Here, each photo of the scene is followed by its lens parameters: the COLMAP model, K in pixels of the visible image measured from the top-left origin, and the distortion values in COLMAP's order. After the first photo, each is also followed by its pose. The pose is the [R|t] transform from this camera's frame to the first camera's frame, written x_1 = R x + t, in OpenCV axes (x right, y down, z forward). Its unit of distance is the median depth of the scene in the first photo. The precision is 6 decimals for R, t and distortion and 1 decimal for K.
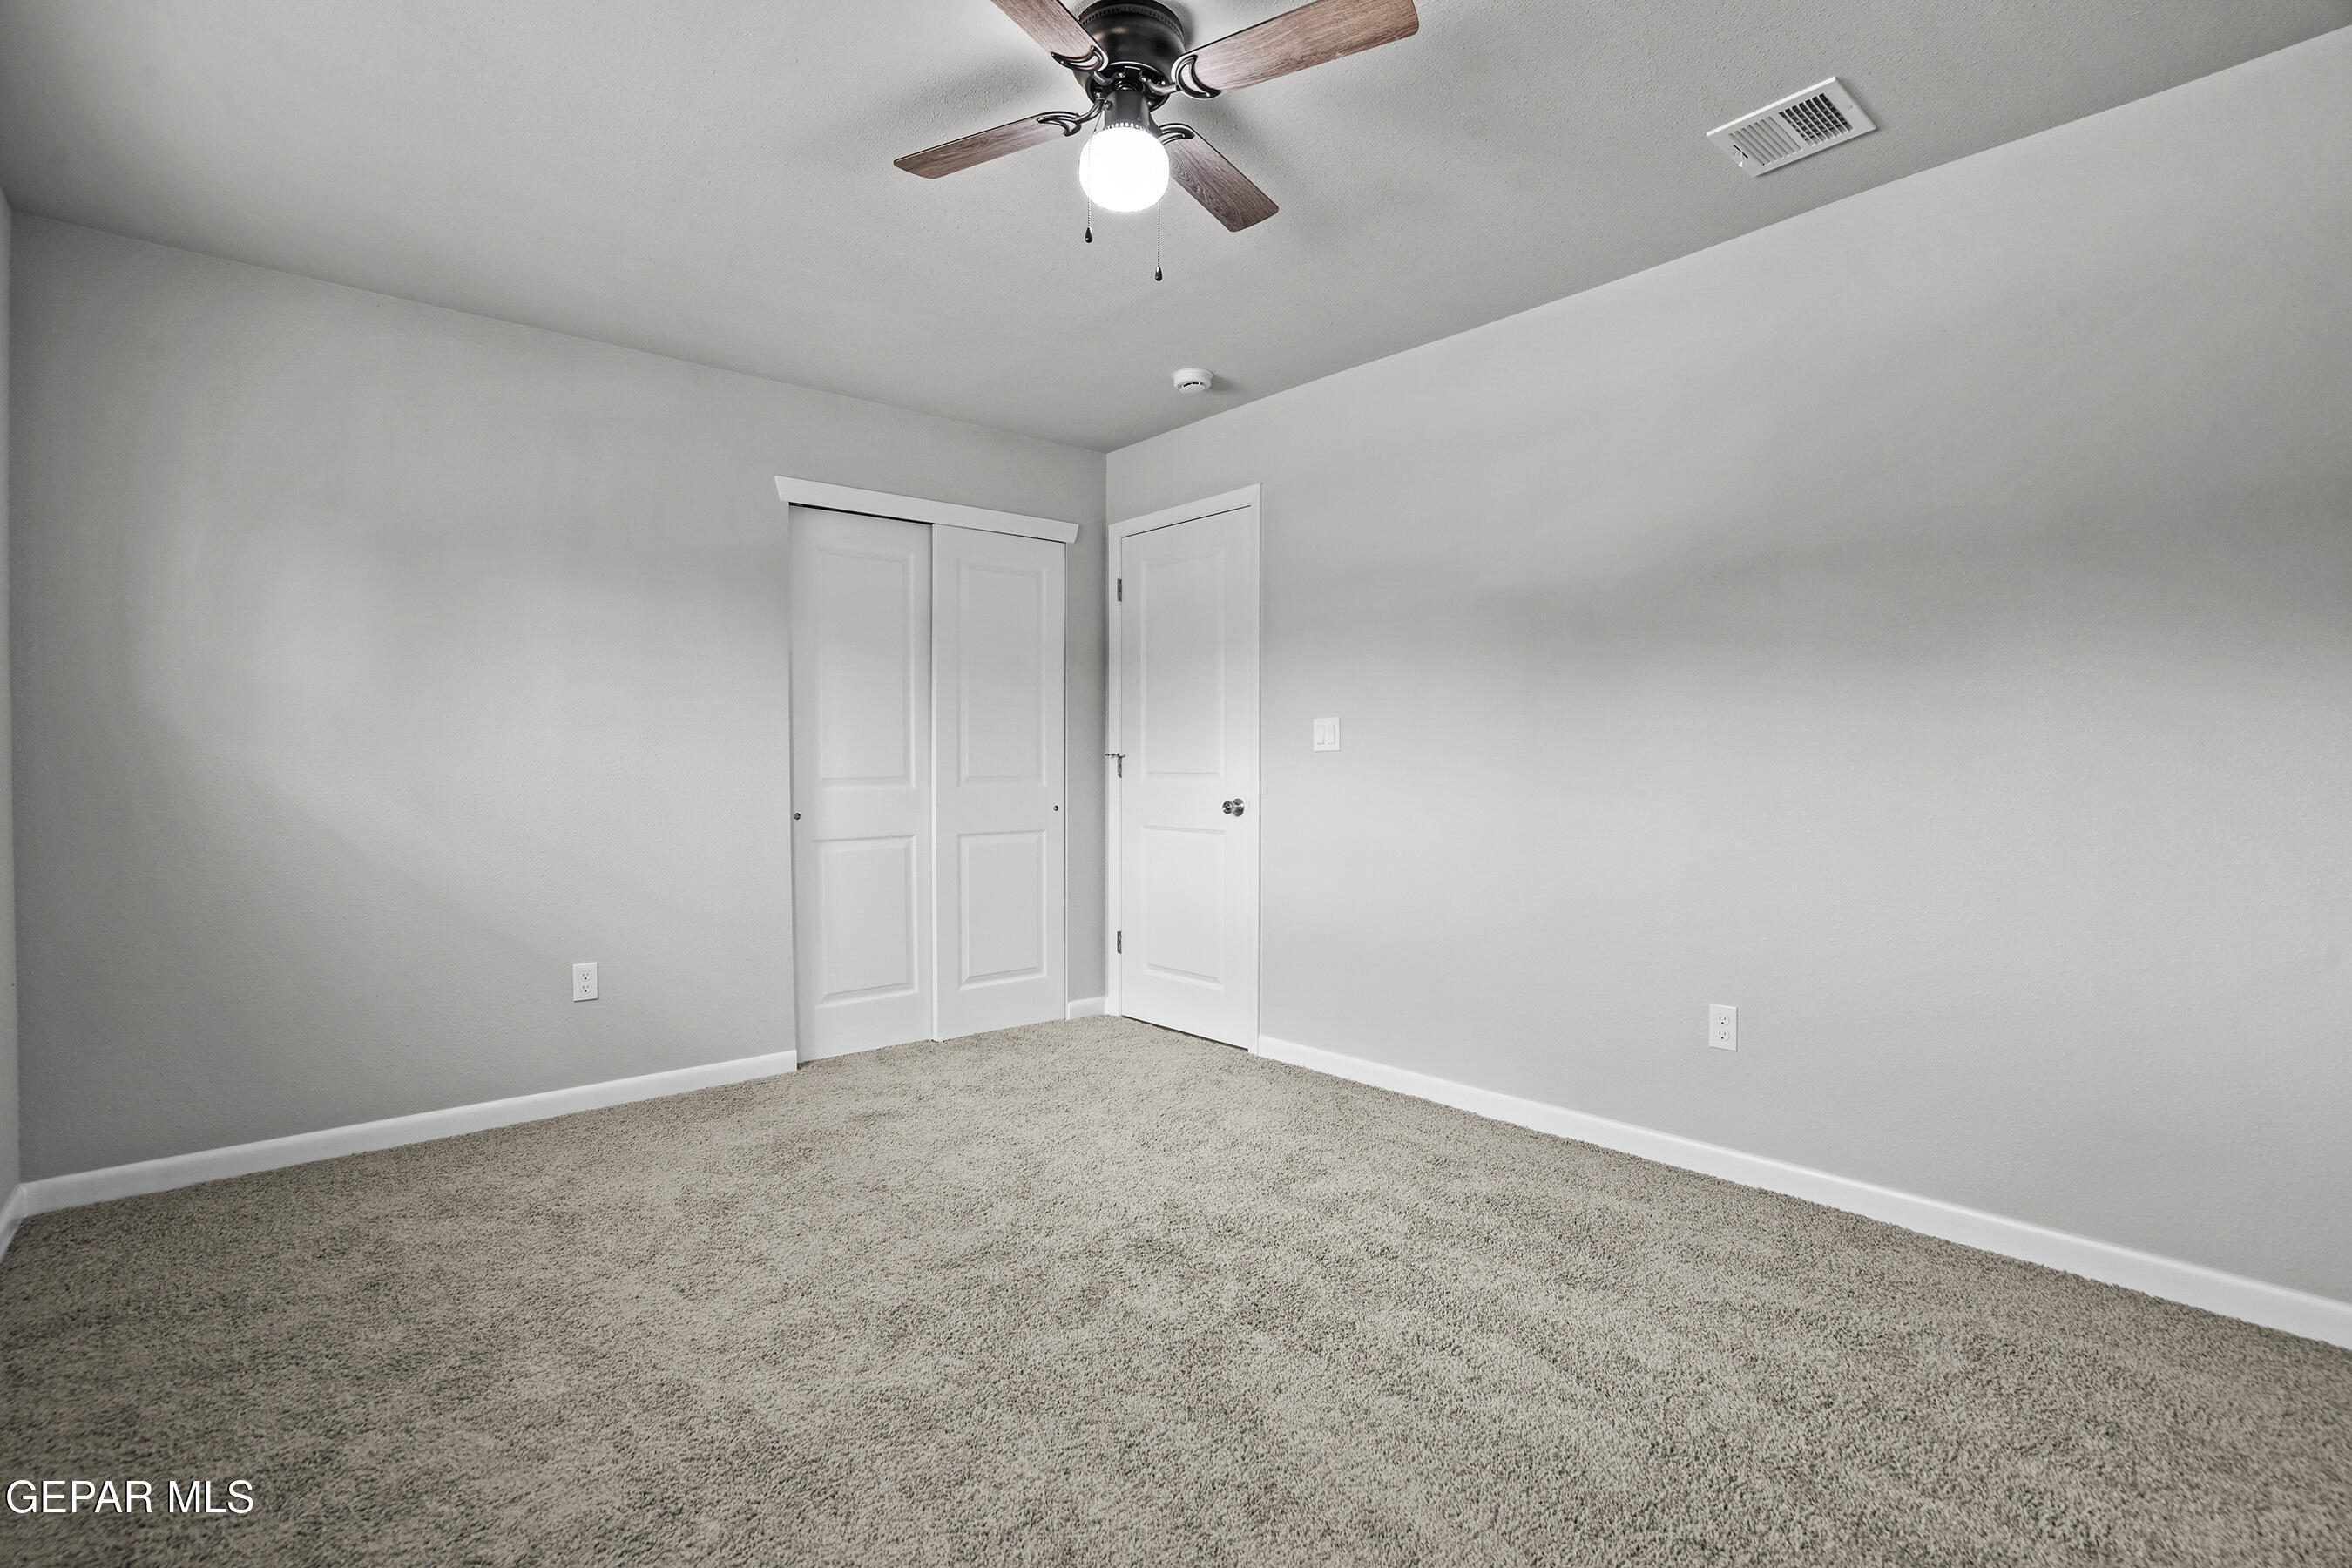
lens RADIAL K [[1095.1, 0, 1175.3], [0, 1095.1, 777.6], [0, 0, 1]] dist [-0.039181, 0.011875]
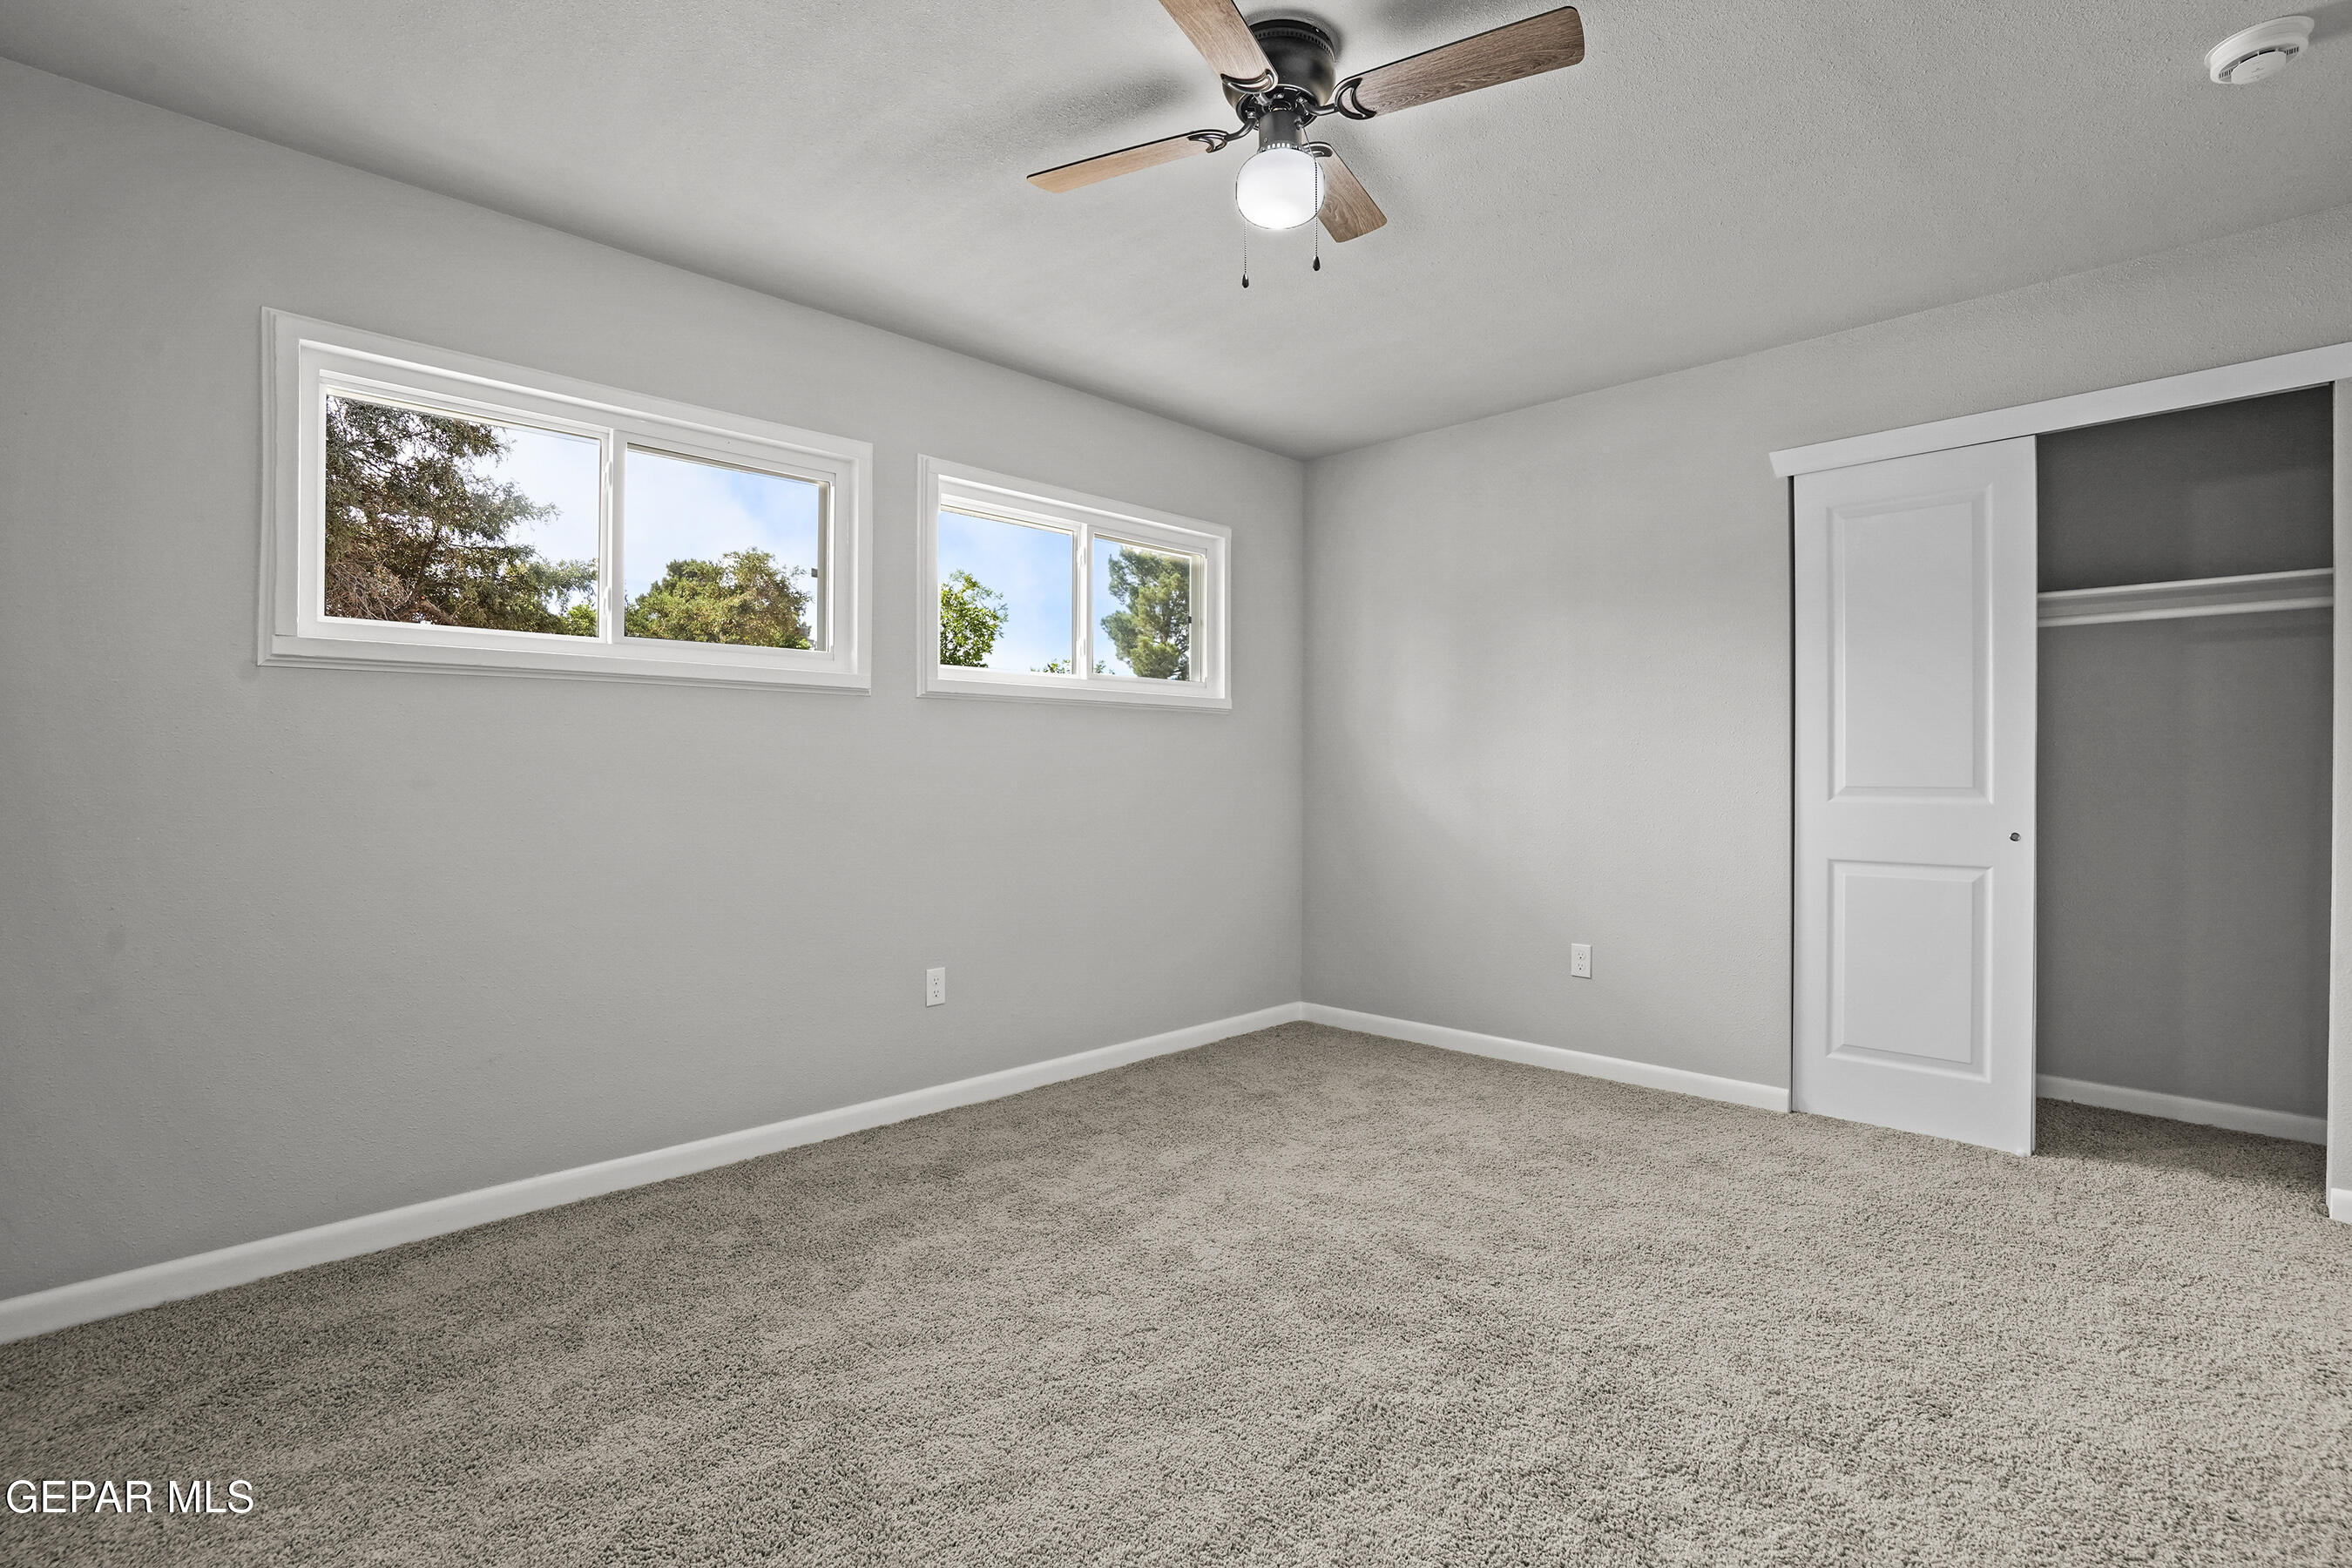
lens RADIAL K [[1095.1, 0, 1168.8], [0, 1095.1, 787.4], [0, 0, 1]] dist [-0.039181, 0.011875]
pose [[0.070221, 0.016703, -0.997392, 0.567760], [-0.014523, 0.999771, 0.015720, -0.005558], [0.997426, 0.013381, 0.070447, 0.488000]]
